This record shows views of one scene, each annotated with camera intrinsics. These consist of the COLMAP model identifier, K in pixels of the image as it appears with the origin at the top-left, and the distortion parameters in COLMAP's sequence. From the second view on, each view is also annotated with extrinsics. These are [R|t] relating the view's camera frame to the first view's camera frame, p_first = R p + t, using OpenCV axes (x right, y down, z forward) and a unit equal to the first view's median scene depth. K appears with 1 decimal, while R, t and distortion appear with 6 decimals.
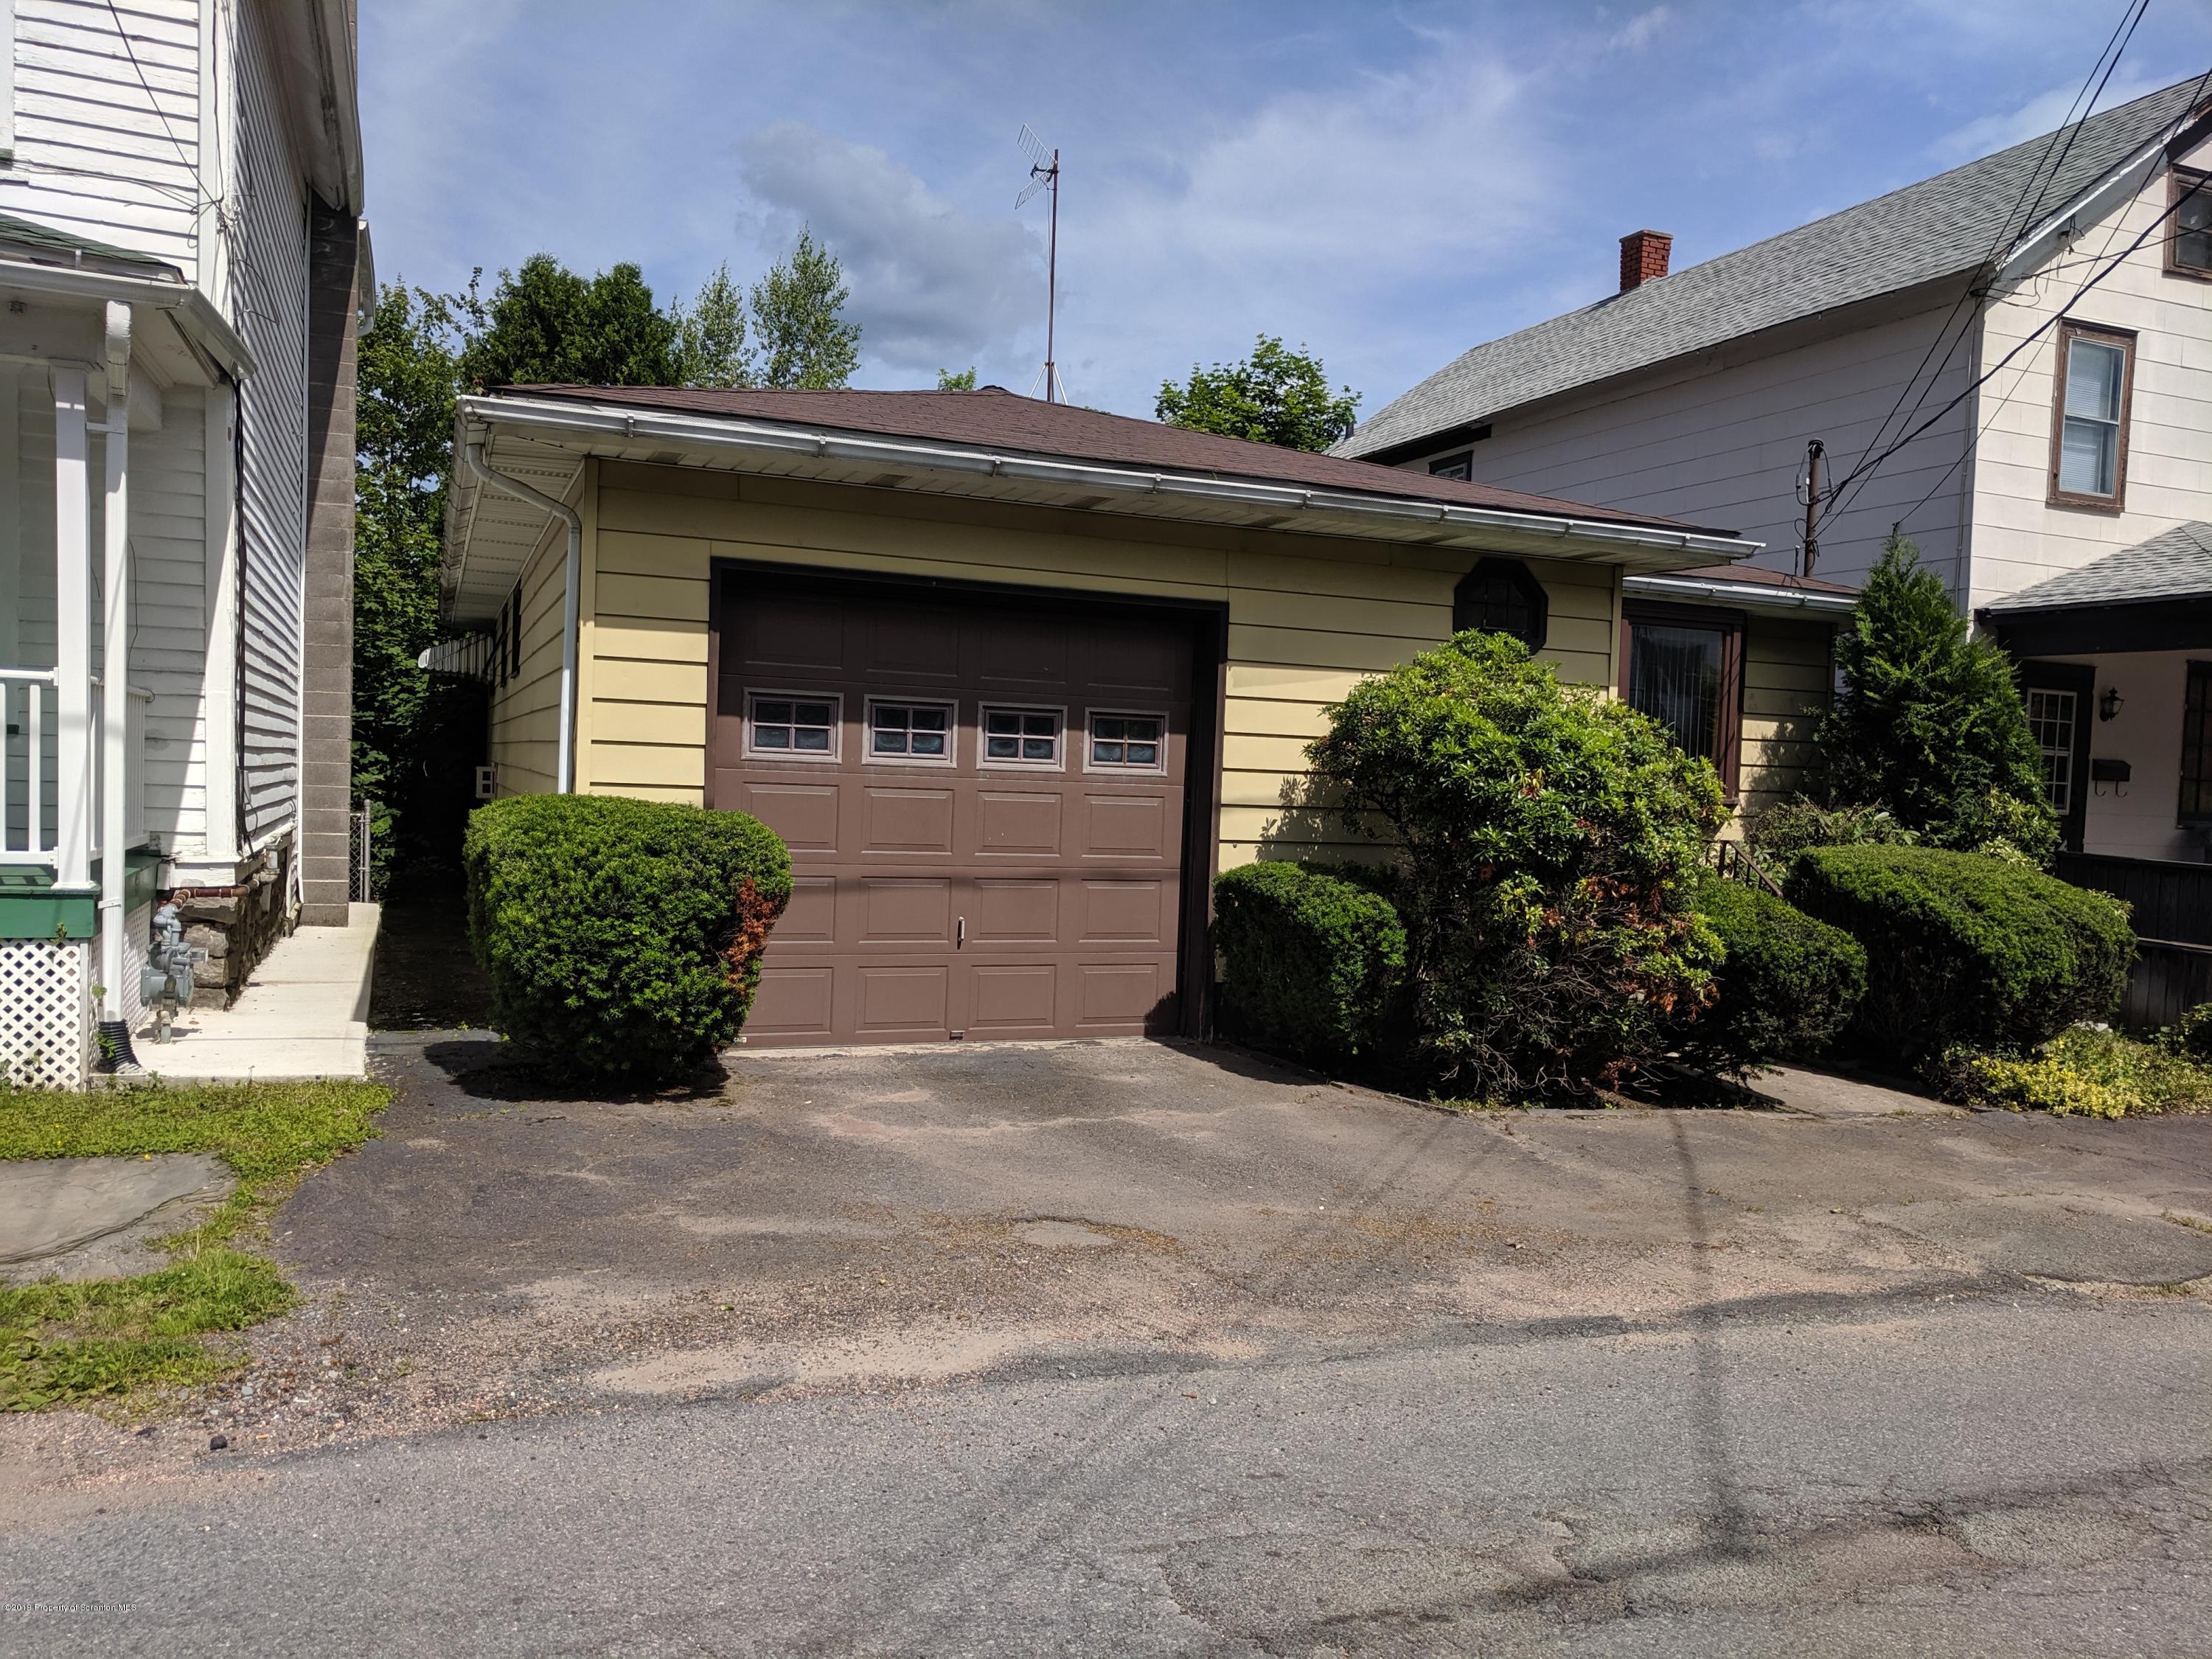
lens RADIAL K [[1665.3, 0, 1094.4], [0, 1665.3, 844.2], [0, 0, 1]] dist [-0.006454, 0.016214]
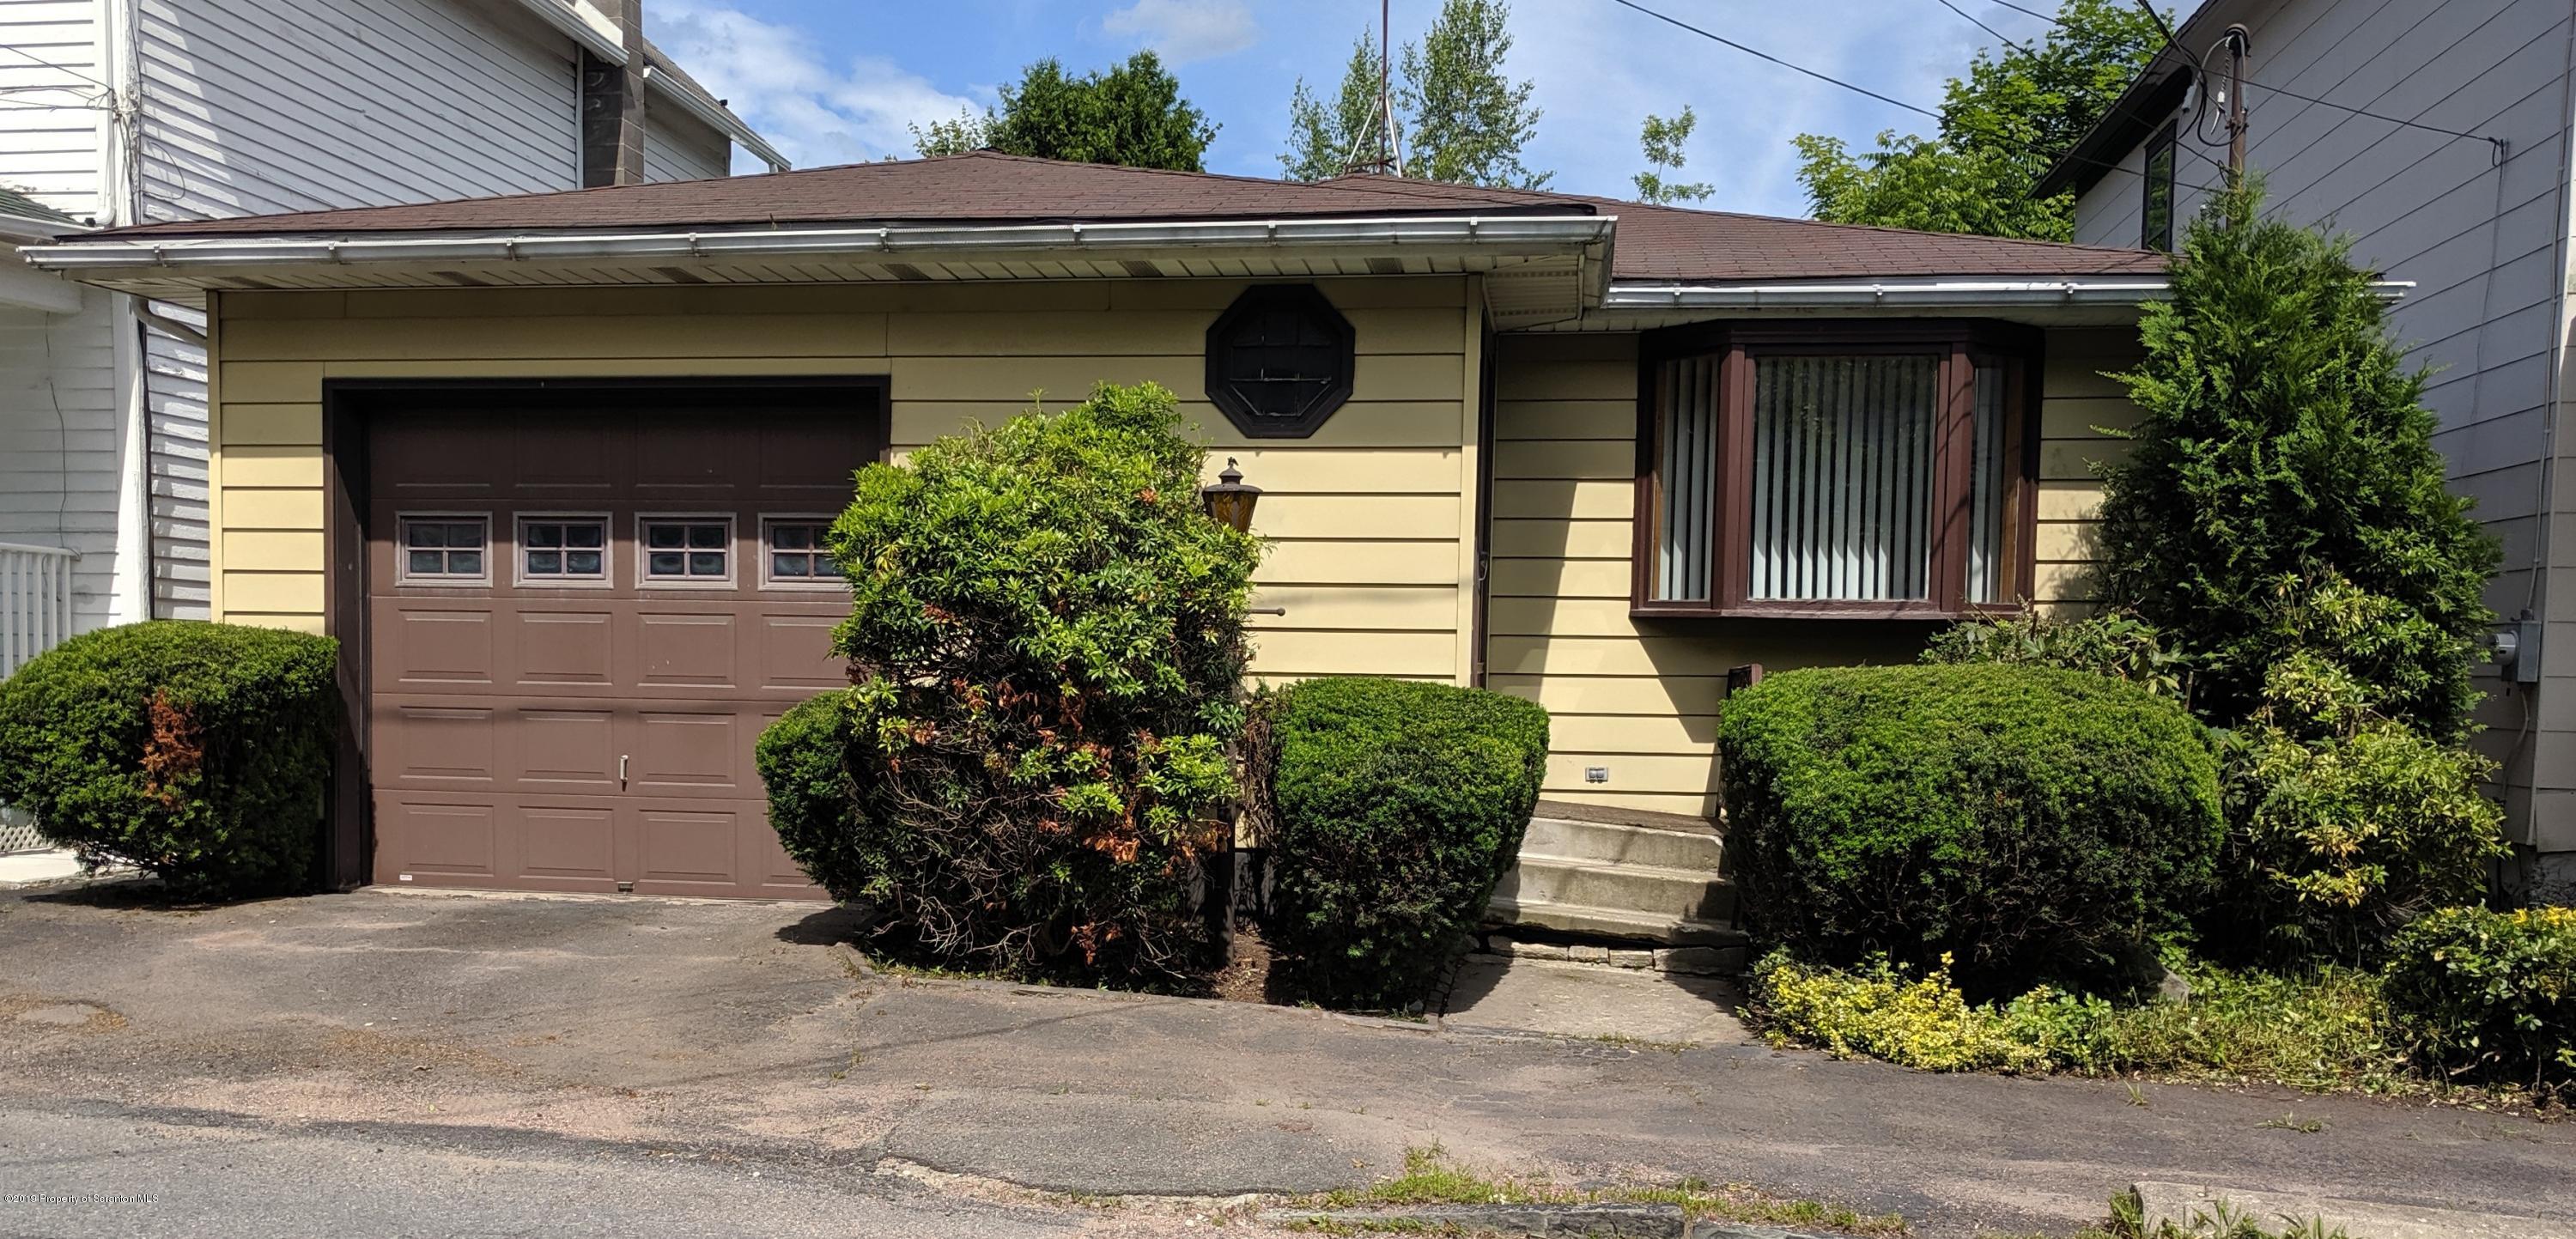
lens RADIAL K [[2208.8, 0, 1182.0], [0, 2208.8, 802.6], [0, 0, 1]] dist [-0.003391, 0.012727]
pose [[0.847882, 0.007253, -0.530136, 0.828901], [-0.005459, 0.999973, 0.004950, 0.063751], [0.530157, -0.001303, 0.847898, 0.152896]]
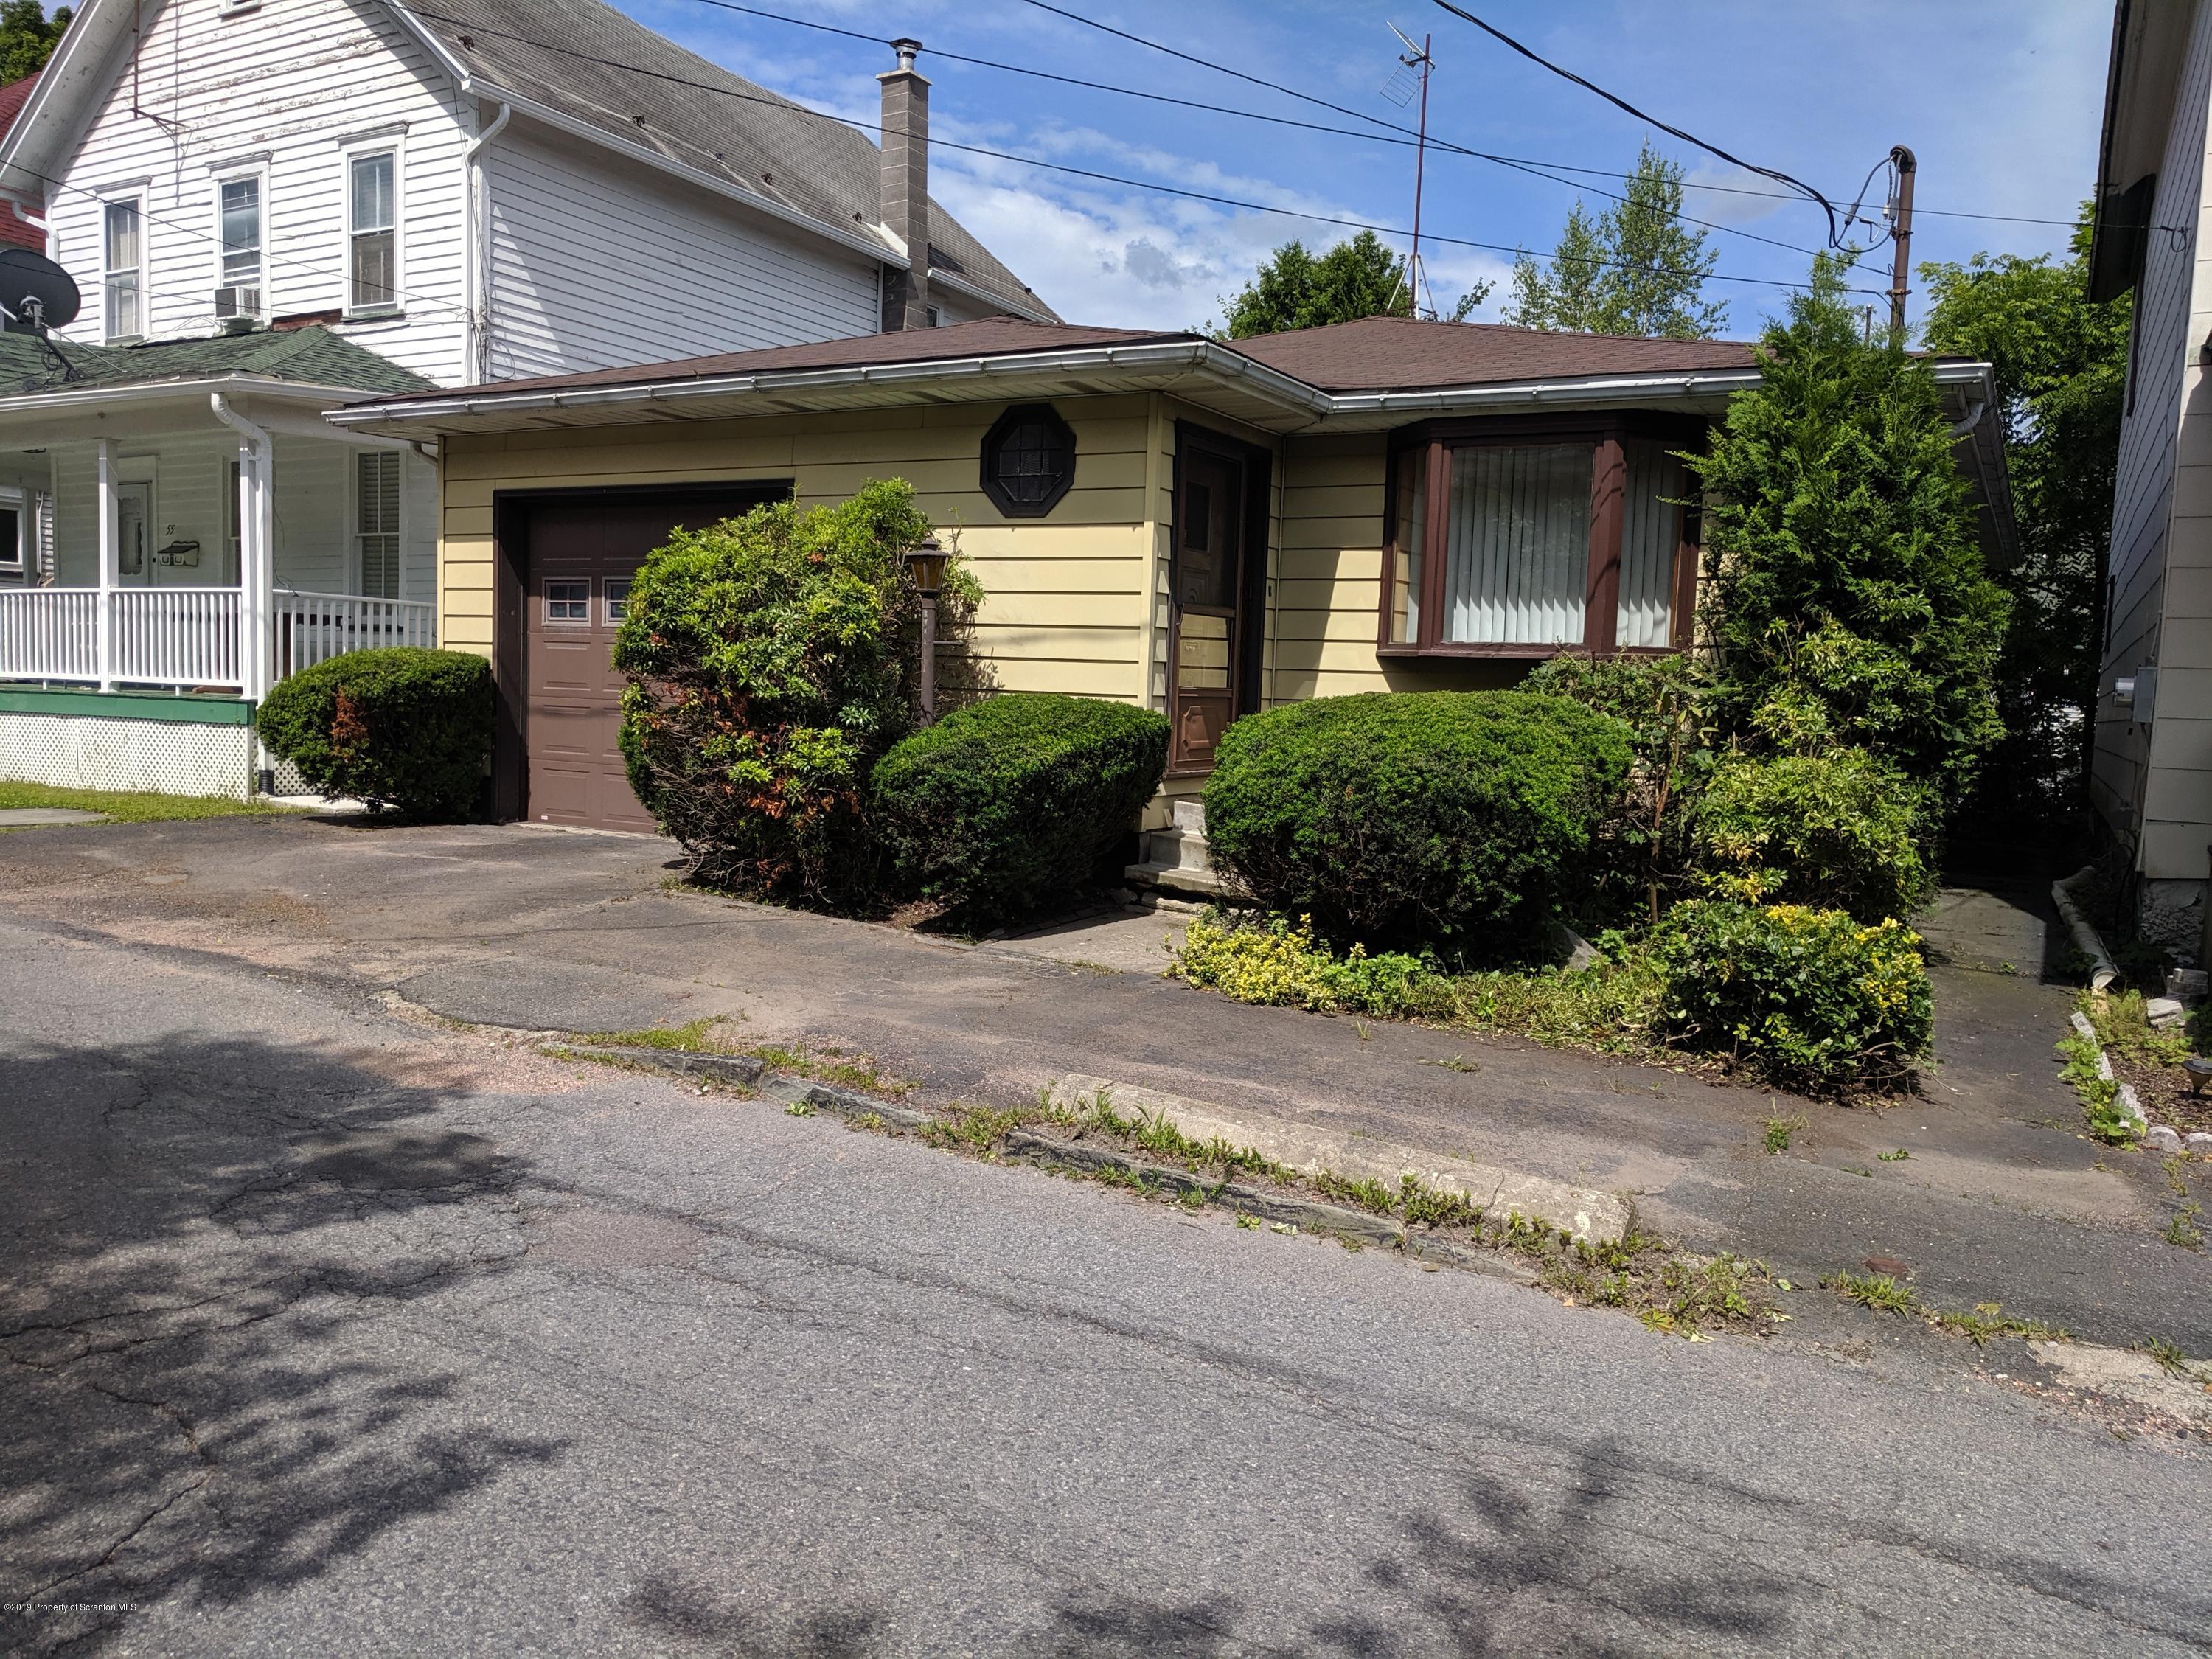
lens RADIAL K [[1665.3, 0, 1093.2], [0, 1665.3, 819.1], [0, 0, 1]] dist [-0.006454, 0.016214]
pose [[0.621741, 0.042710, -0.782057, 1.210187], [-0.045772, 0.998787, 0.018157, 0.068308], [0.781884, 0.024507, 0.622942, 0.457159]]
